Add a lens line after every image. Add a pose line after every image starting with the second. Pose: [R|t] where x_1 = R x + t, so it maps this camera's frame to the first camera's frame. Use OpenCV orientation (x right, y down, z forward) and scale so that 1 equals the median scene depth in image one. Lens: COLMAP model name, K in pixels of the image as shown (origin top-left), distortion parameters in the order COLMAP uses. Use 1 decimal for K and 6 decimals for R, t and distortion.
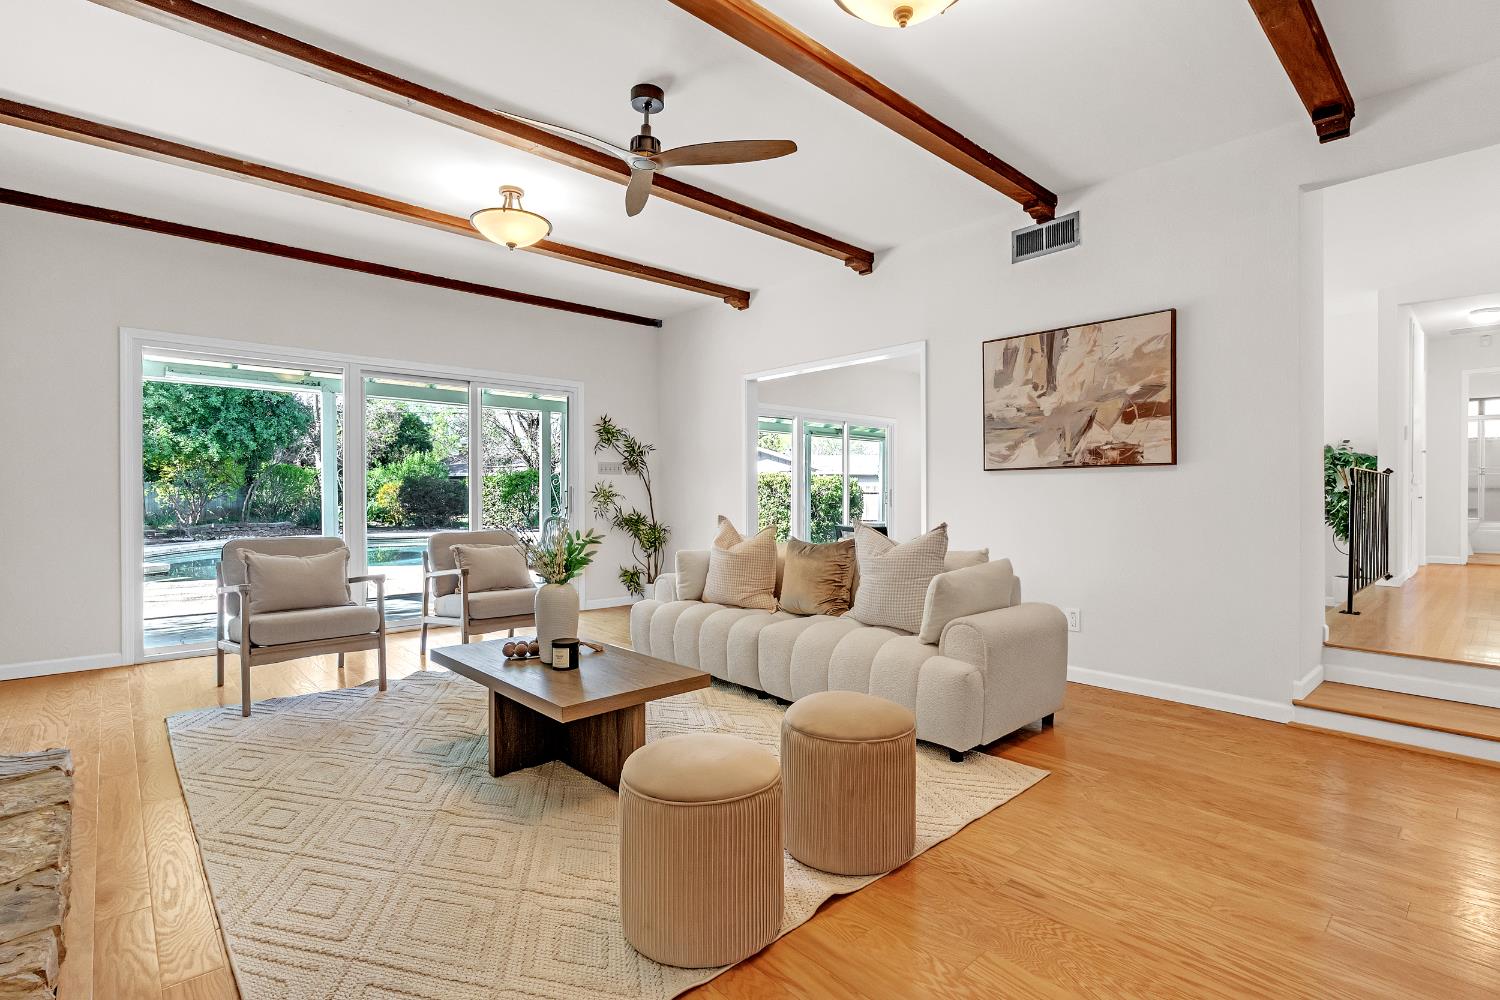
lens RADIAL K [[704.5, 0, 761.8], [0, 704.5, 496.0], [0, 0, 1]] dist [-0.006050, 0.000337]
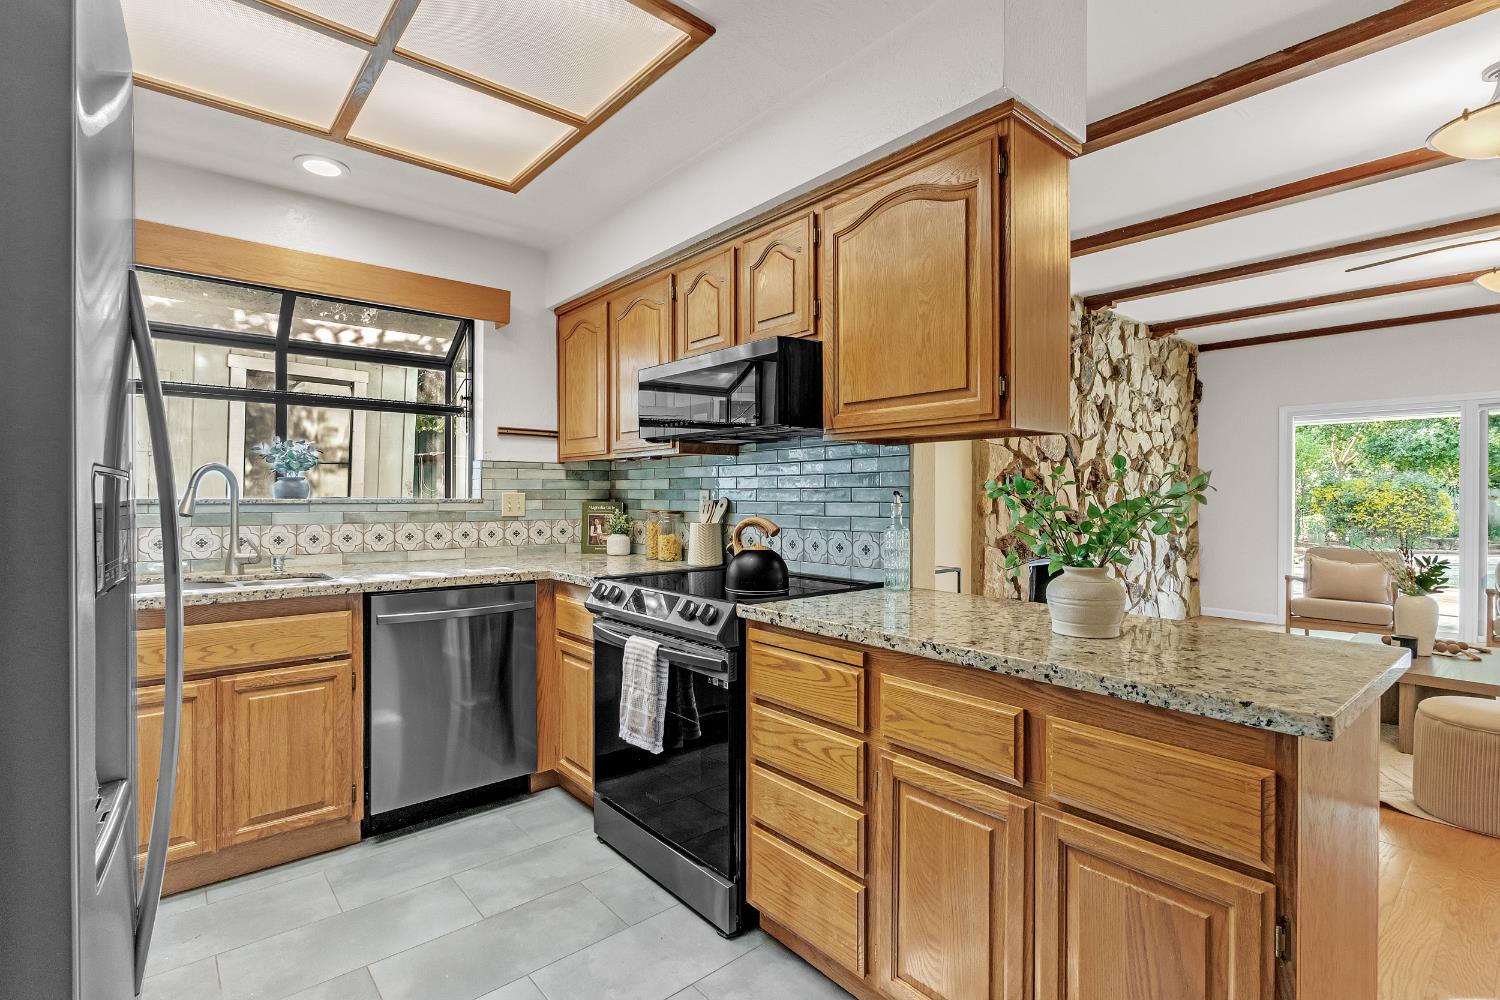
lens RADIAL K [[704.5, 0, 740.8], [0, 704.5, 497.7], [0, 0, 1]] dist [-0.006050, 0.000337]
pose [[-0.037101, 0.002602, -0.999308, 0.700075], [-0.005992, 0.999978, 0.002826, -0.035701], [0.999294, 0.006093, -0.037084, -0.137323]]
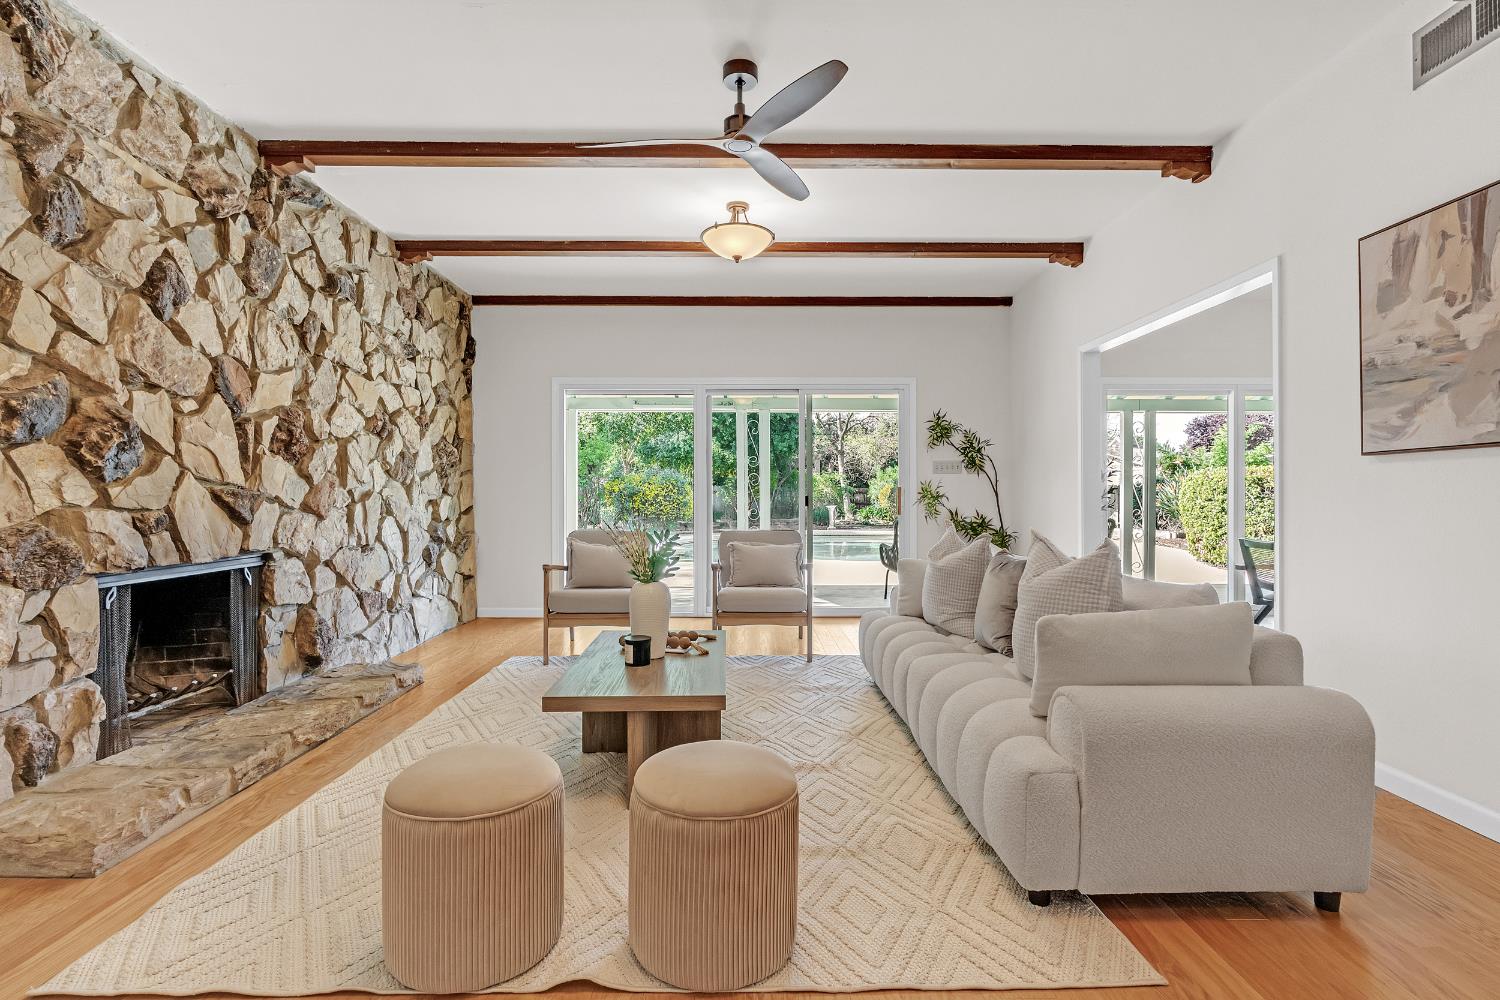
lens RADIAL K [[704.5, 0, 751.6], [0, 704.5, 499.5], [0, 0, 1]] dist [-0.006050, 0.000337]
pose [[0.742847, 0.002961, -0.669454, 0.338506], [-0.000524, 0.999992, 0.003842, -0.000348], [0.669461, -0.002503, 0.742843, 0.220392]]
